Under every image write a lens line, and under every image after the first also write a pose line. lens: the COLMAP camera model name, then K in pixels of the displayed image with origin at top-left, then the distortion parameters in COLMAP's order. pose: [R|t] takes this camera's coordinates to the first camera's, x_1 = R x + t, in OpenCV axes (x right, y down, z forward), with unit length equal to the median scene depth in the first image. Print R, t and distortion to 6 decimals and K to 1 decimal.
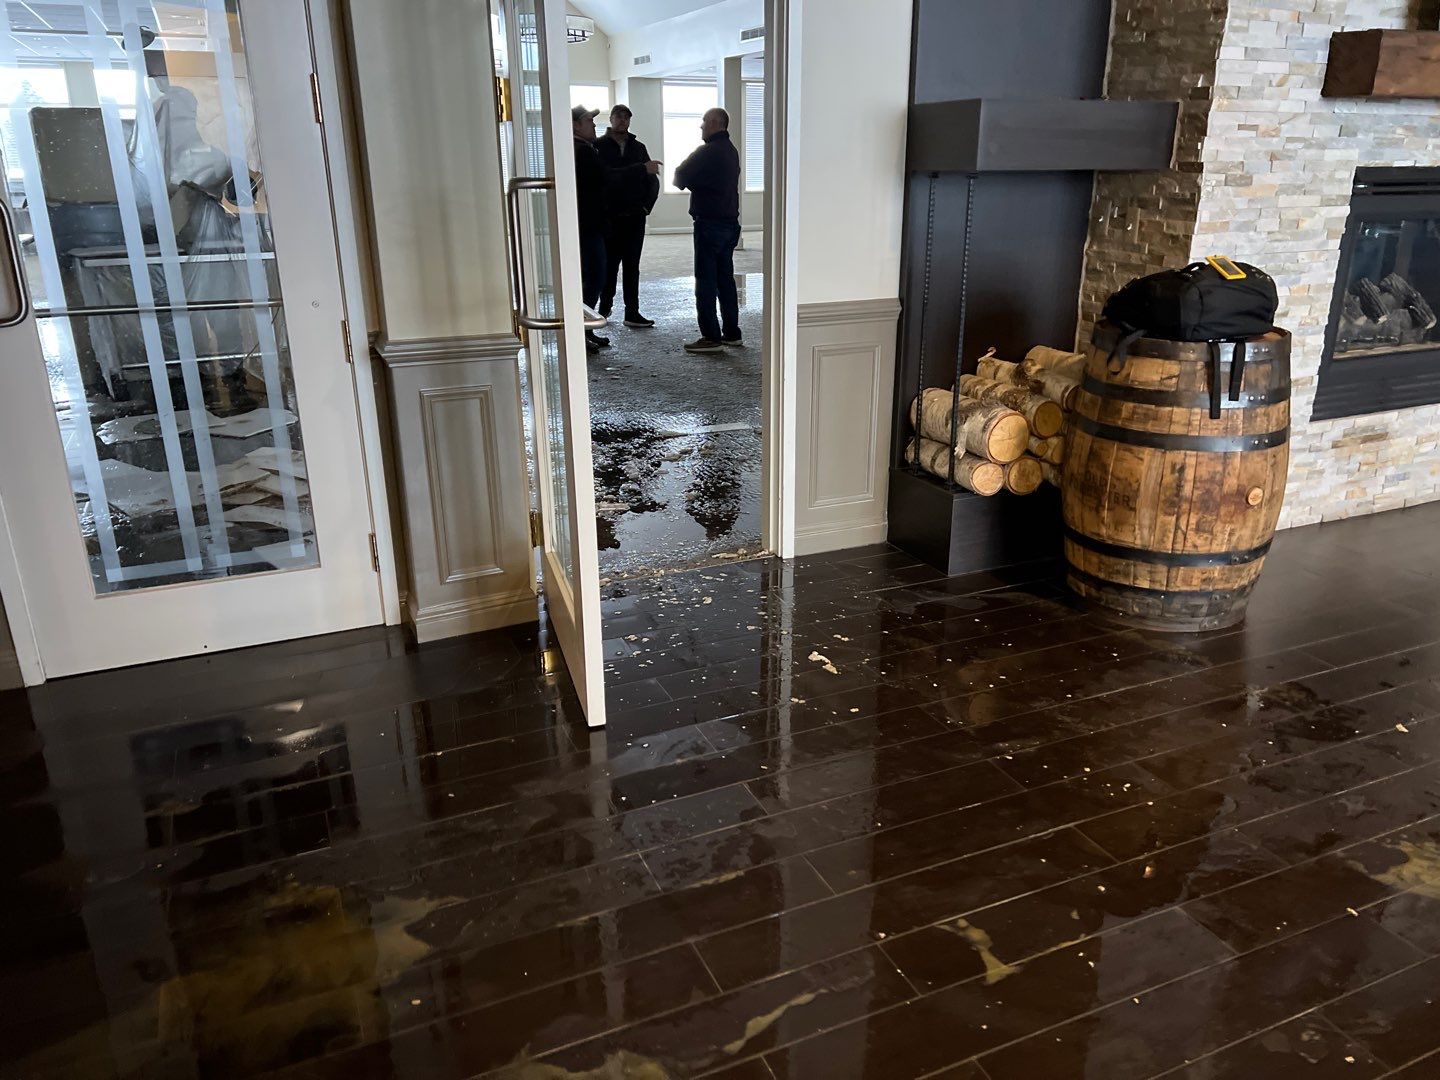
lens RADIAL K [[1158.4, 0, 720.0], [0, 1158.4, 540.0], [0, 0, 1]] dist [0.003057, -0.003118]
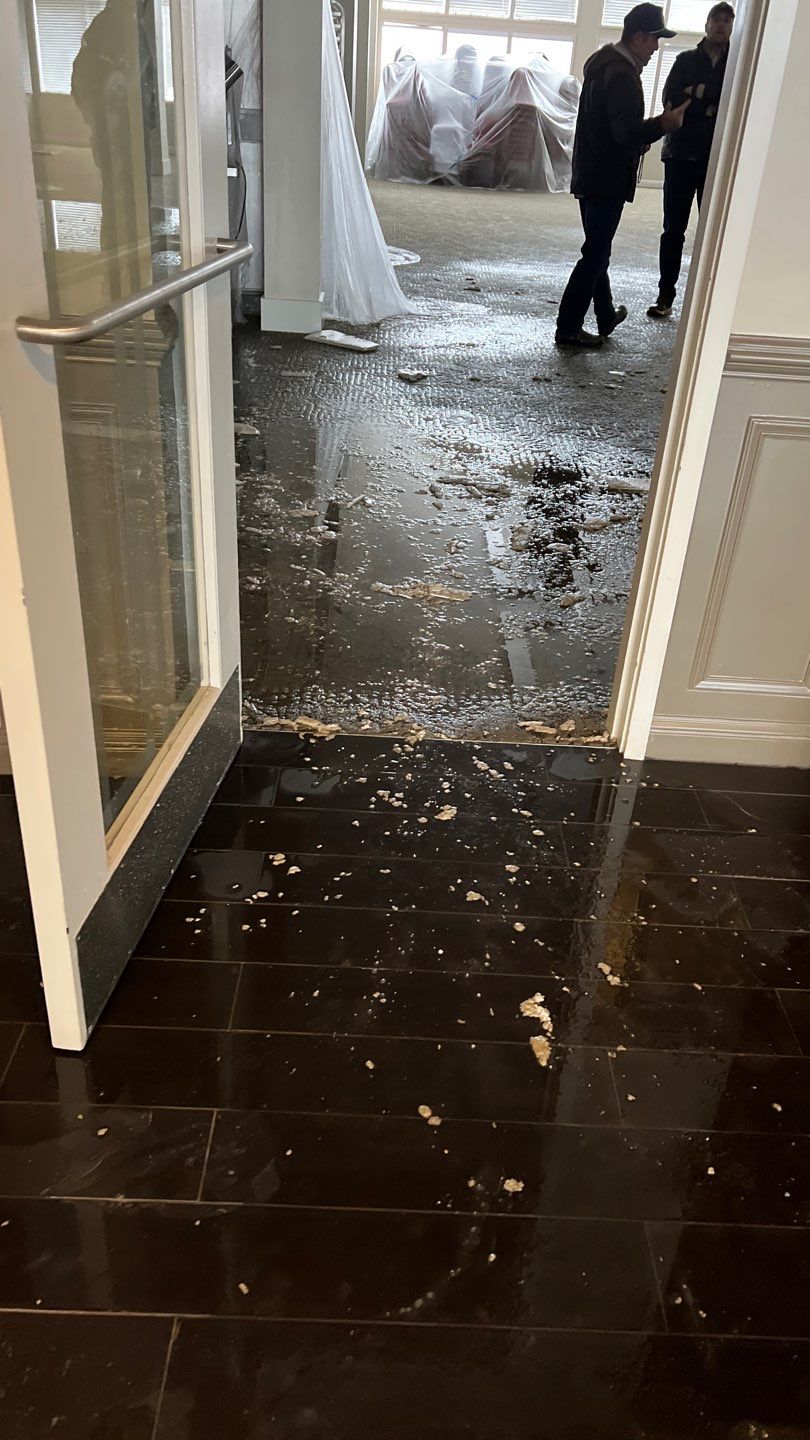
lens RADIAL K [[1133.0, 0, 405.0], [0, 1133.0, 720.0], [0, 0, 1]] dist [0.068885, -0.000042]
pose [[0.915279, 0.260592, -0.307175, 0.128440], [-0.202142, 0.956725, 0.209322, -0.106038], [0.348430, -0.129495, 0.928347, 0.407326]]
